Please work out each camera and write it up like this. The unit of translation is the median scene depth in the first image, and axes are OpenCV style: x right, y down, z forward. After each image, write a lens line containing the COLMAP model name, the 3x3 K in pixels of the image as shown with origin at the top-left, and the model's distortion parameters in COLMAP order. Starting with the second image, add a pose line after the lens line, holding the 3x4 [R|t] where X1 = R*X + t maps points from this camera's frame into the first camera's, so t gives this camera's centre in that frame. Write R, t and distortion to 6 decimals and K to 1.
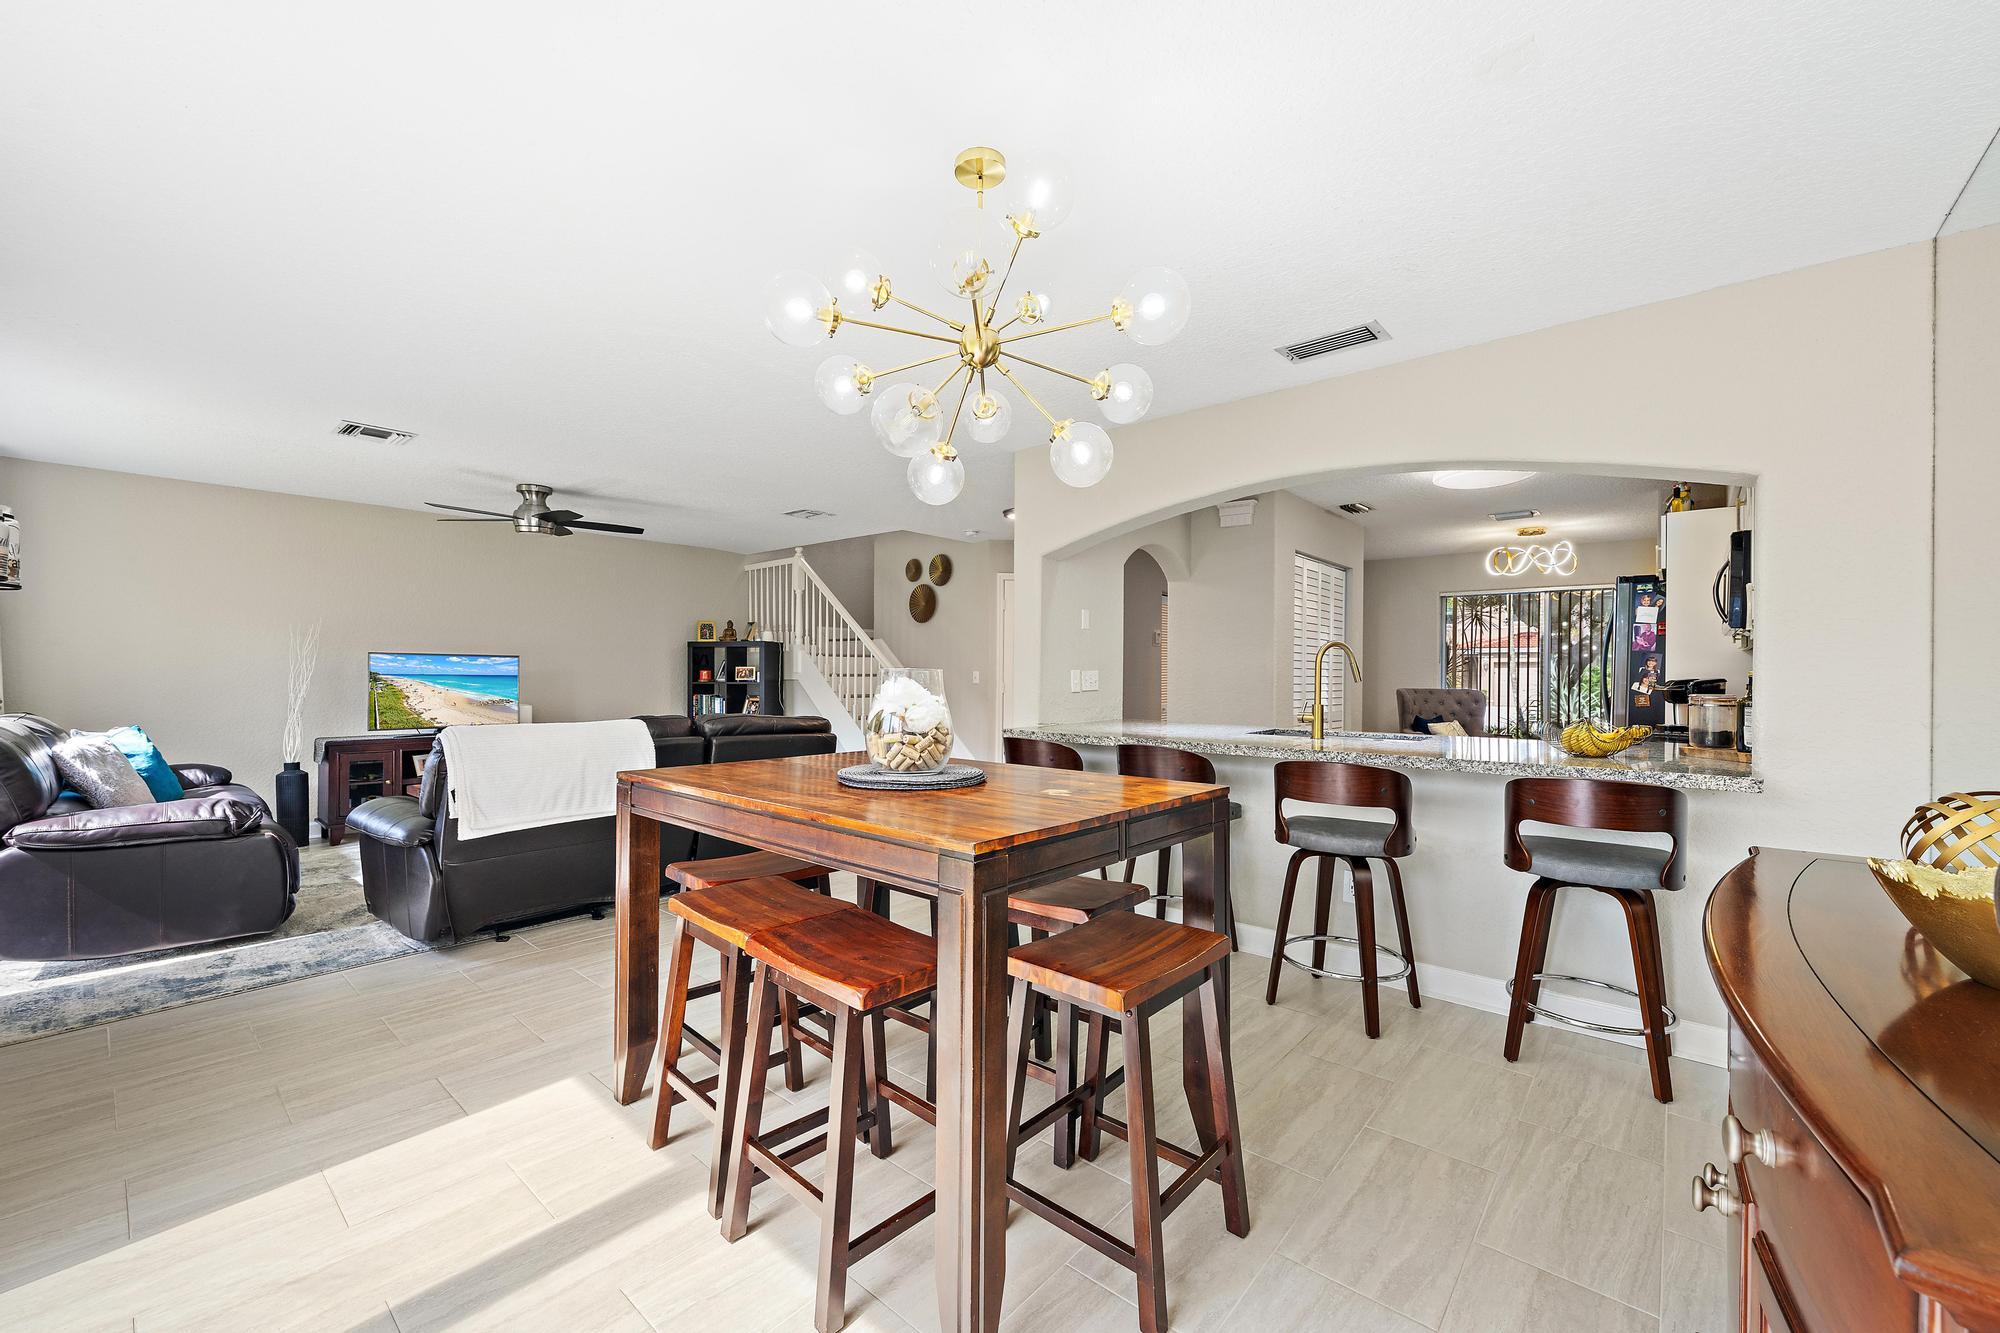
lens RADIAL K [[797.9, 0, 999.5], [0, 797.9, 671.5], [0, 0, 1]] dist [-0.000900, 0.001129]
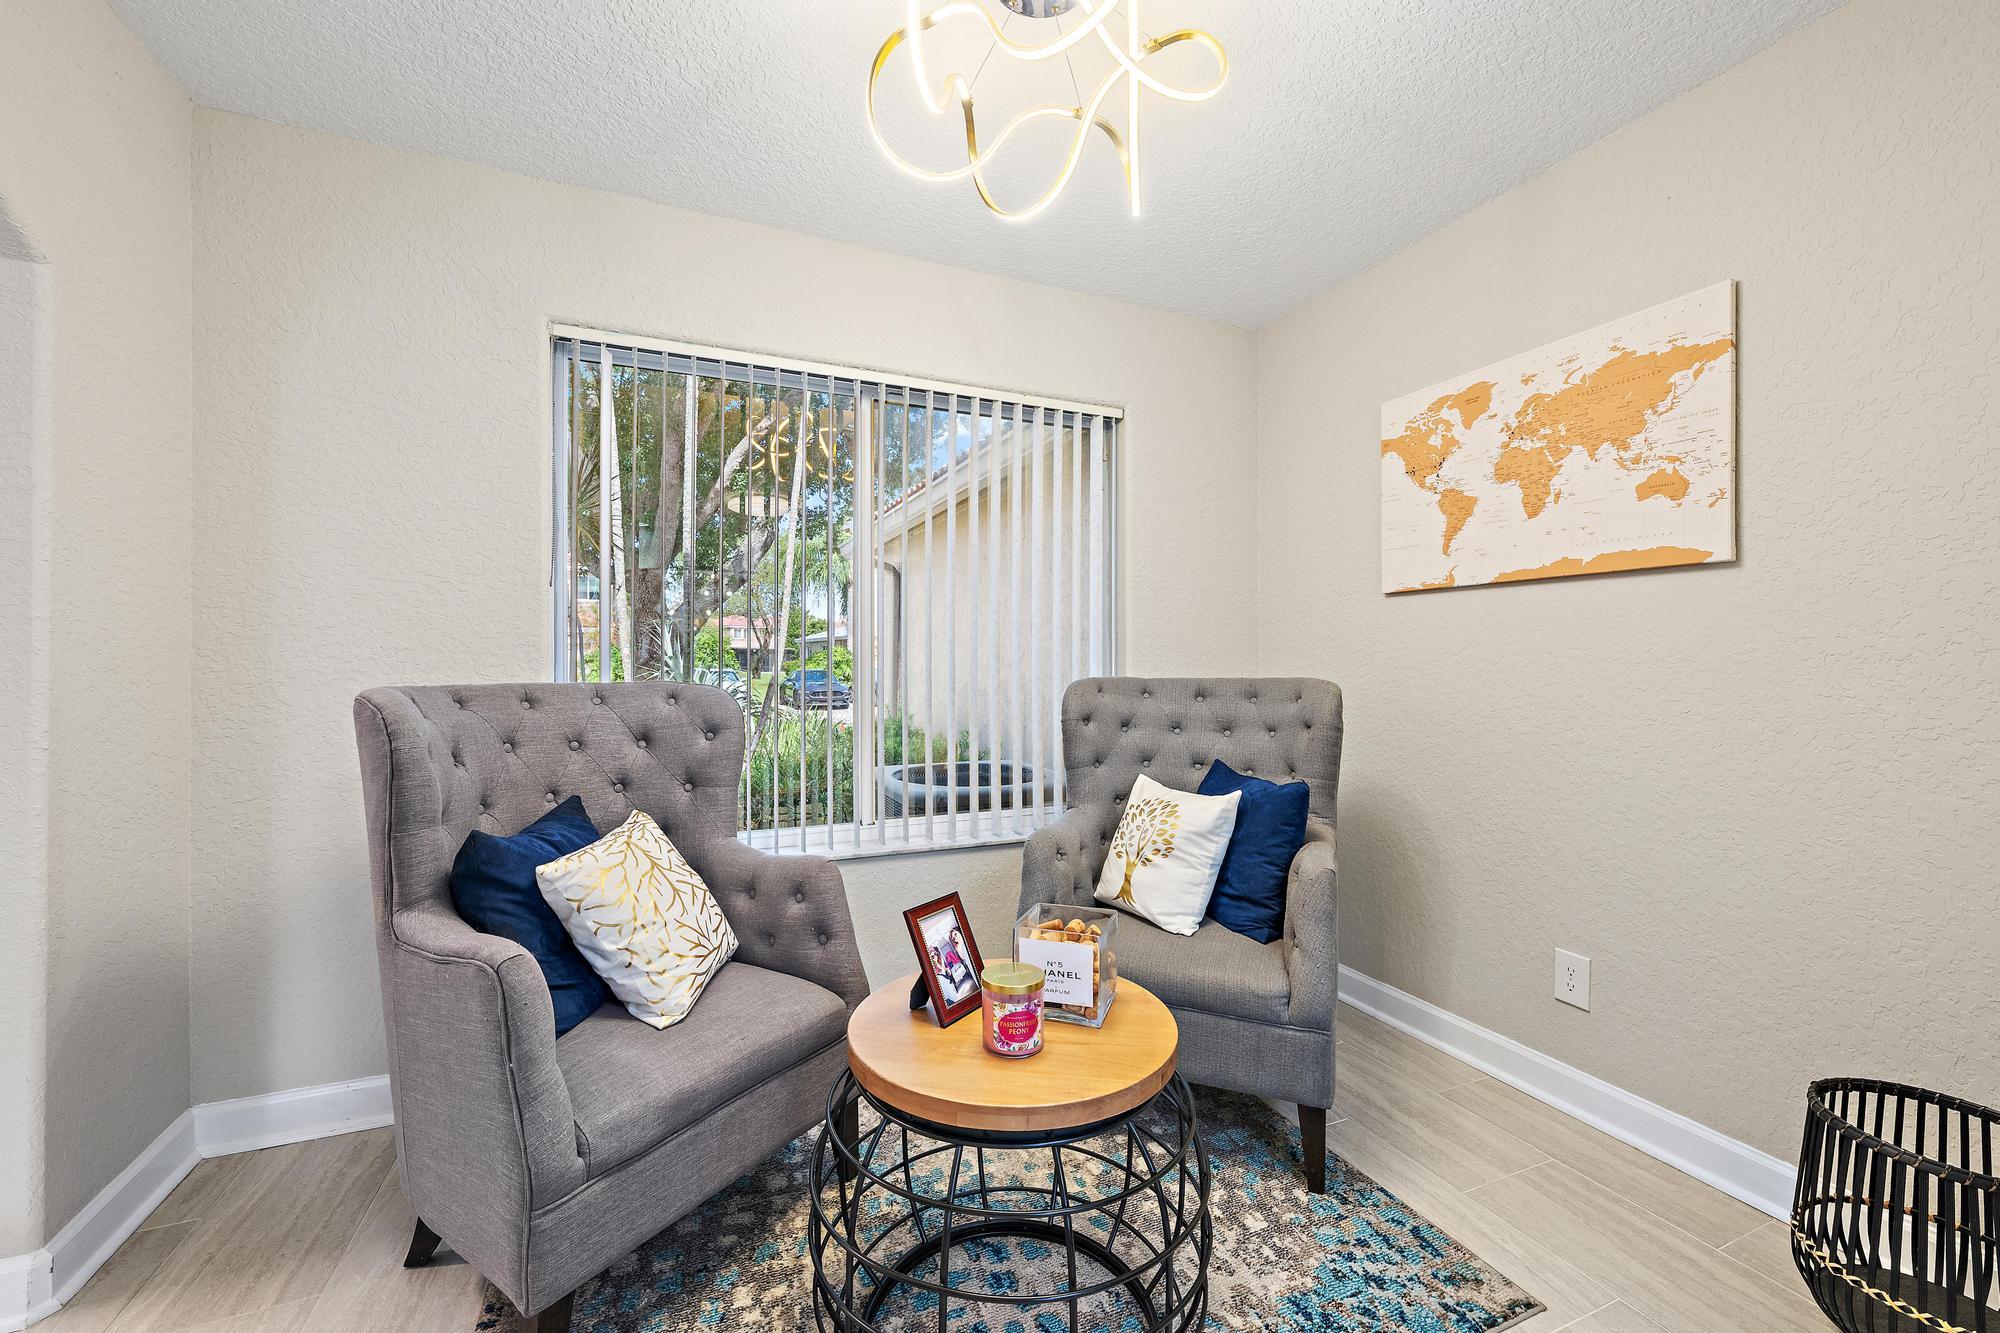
lens RADIAL K [[797.9, 0, 999.6], [0, 797.9, 671.3], [0, 0, 1]] dist [-0.000900, 0.001129]
pose [[0.444782, -0.009937, 0.895584, 0.403603], [-0.004485, 0.999901, 0.013322, 0.015030], [-0.895628, -0.009942, 0.444693, 0.791382]]
